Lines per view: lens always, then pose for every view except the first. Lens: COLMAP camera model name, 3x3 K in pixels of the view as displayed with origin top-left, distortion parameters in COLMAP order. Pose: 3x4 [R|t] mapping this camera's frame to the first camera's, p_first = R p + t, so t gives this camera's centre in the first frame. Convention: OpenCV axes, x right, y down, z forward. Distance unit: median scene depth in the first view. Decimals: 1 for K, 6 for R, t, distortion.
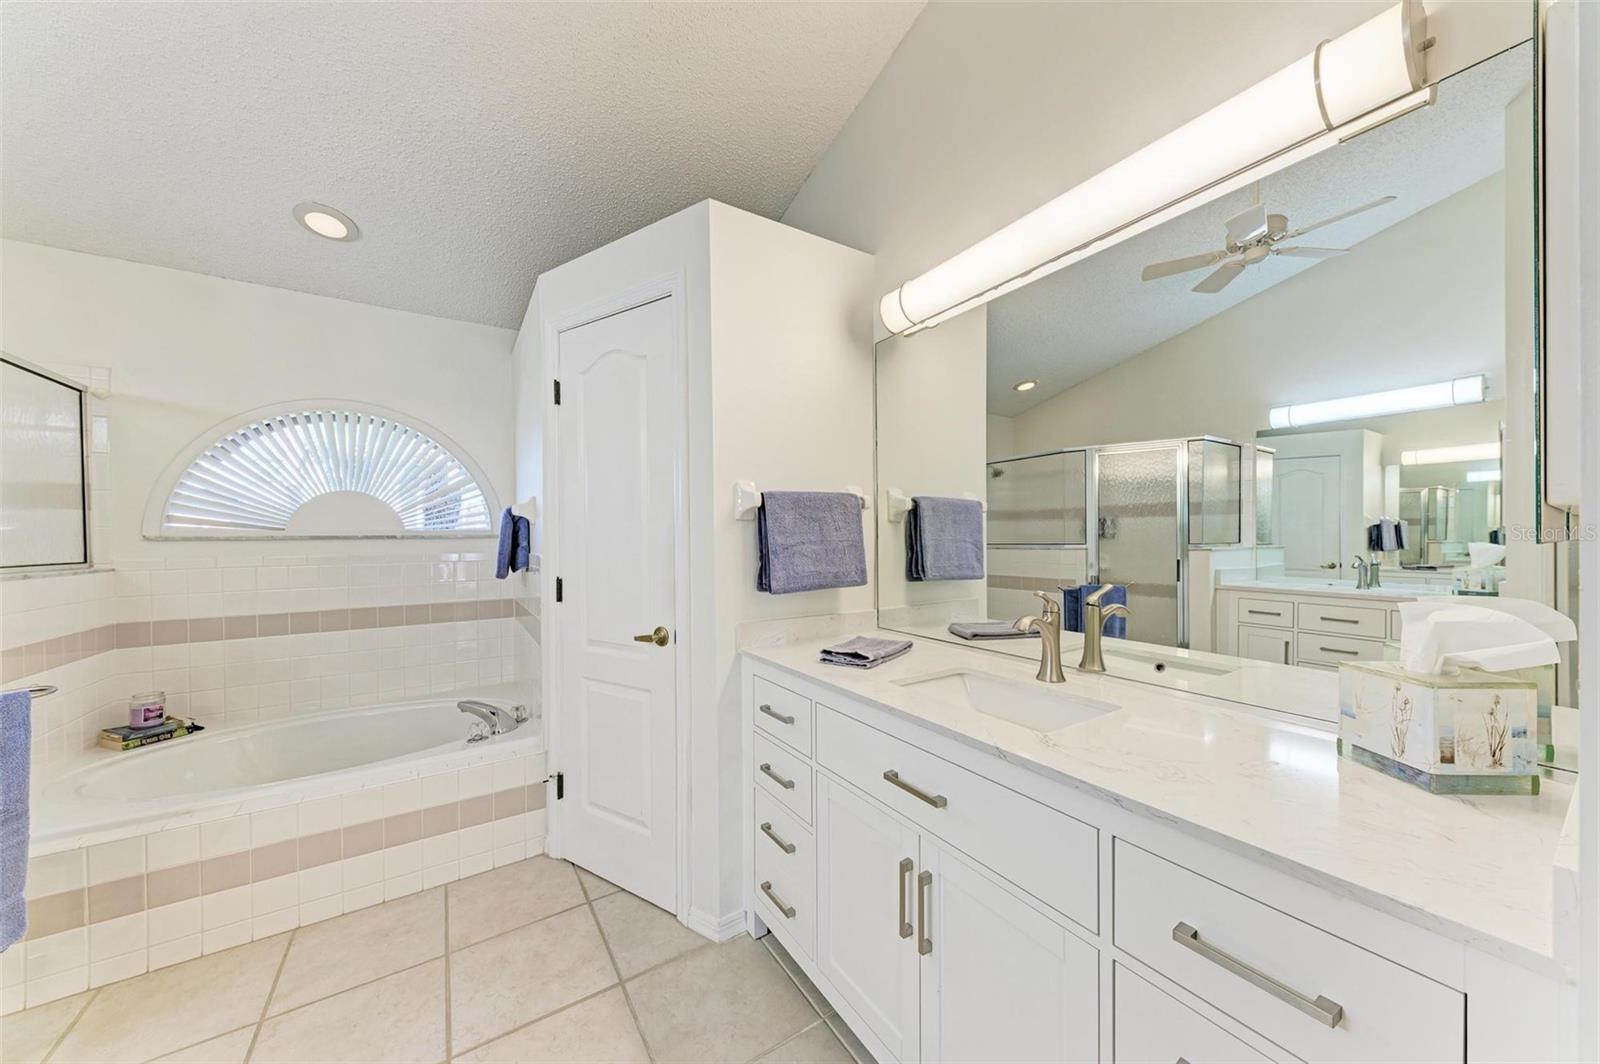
lens RADIAL K [[544.2, 0, 799.3], [0, 544.2, 547.3], [0, 0, 1]] dist [0.013199, -0.003441]
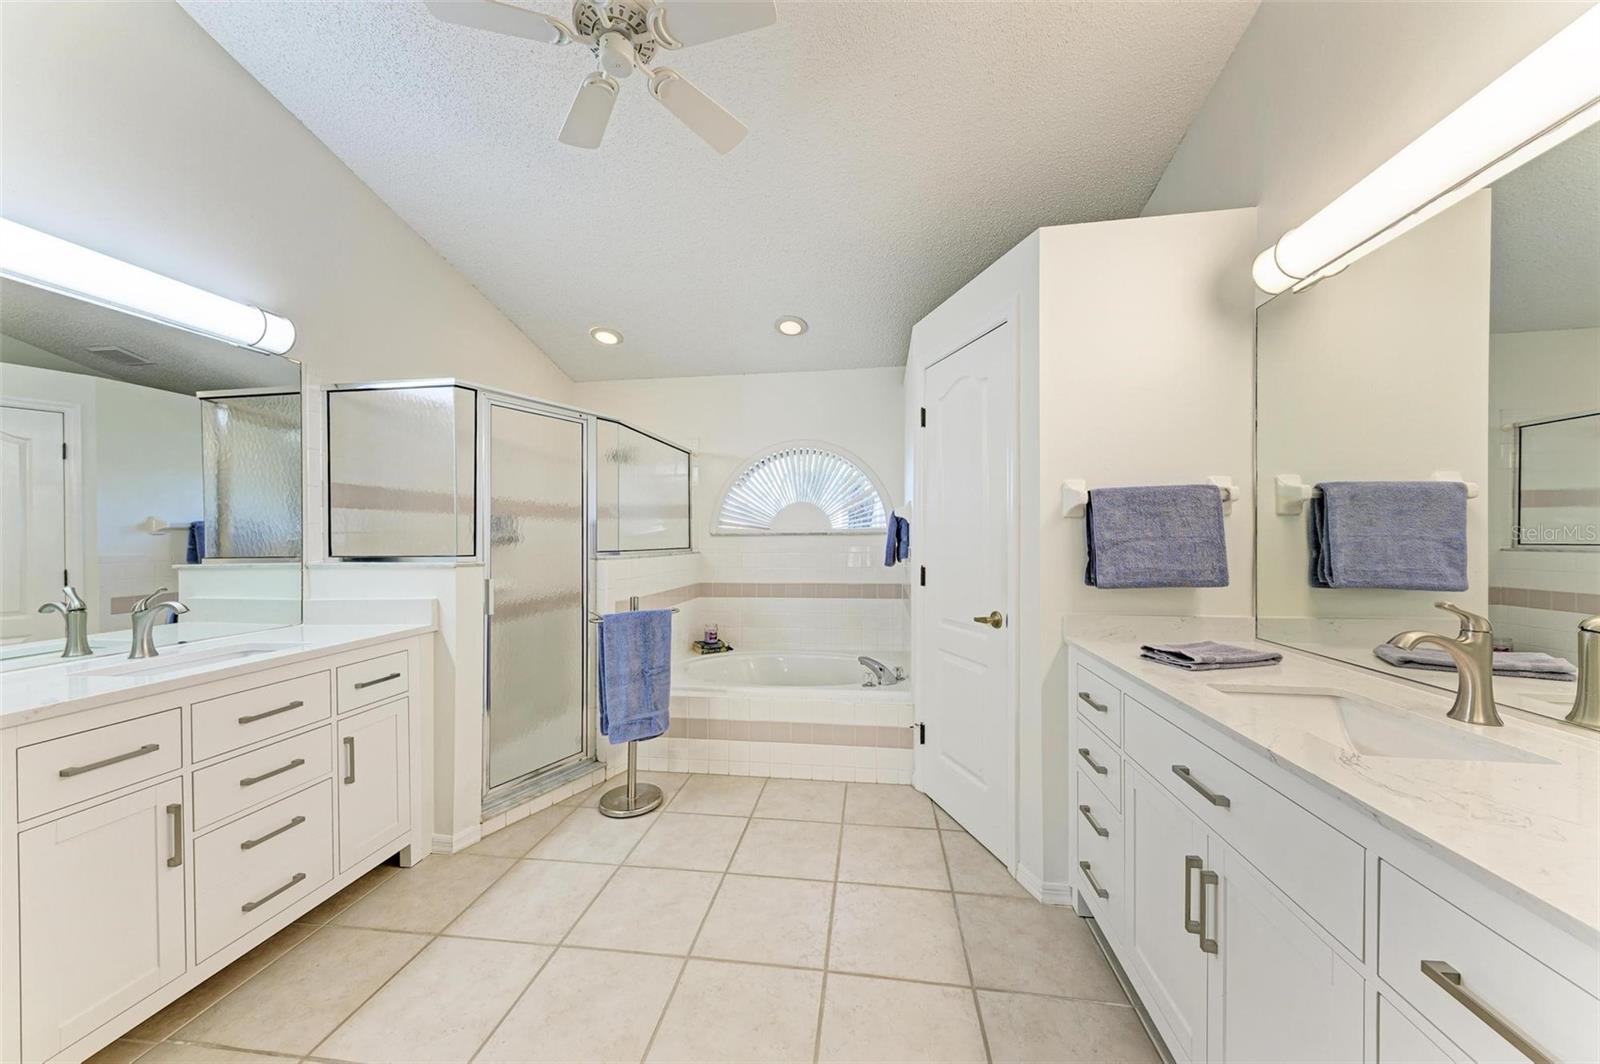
lens RADIAL K [[544.2, 0, 799.3], [0, 544.2, 547.3], [0, 0, 1]] dist [0.013199, -0.003441]
pose [[0.754624, 0.015568, -0.655972, 0.168333], [-0.012083, 0.999879, 0.009830, 0.004131], [0.656046, 0.000509, 0.754721, -0.127688]]
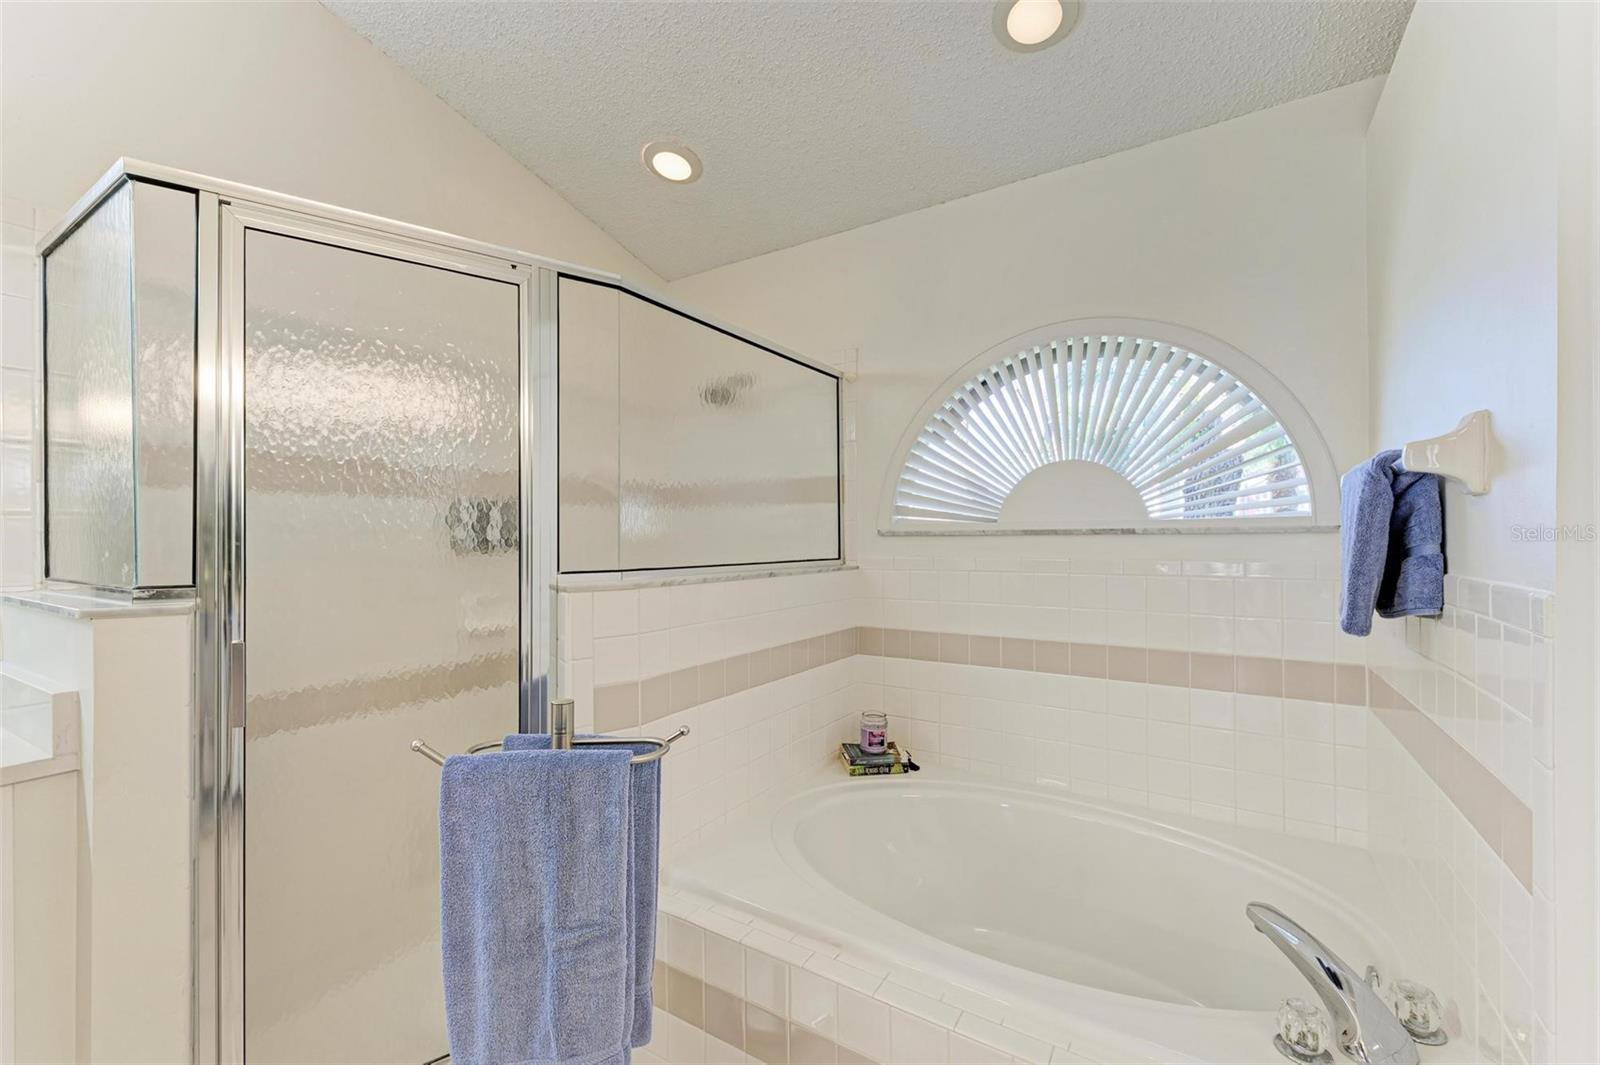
lens RADIAL K [[648.5, 0, 805.2], [0, 648.5, 530.9], [0, 0, 1]] dist [0.000841, 0.000162]
pose [[0.432119, -0.001767, -0.901815, -0.362564], [-0.015805, 0.999830, -0.009532, -0.009892], [0.901678, 0.018372, 0.432017, 0.531346]]
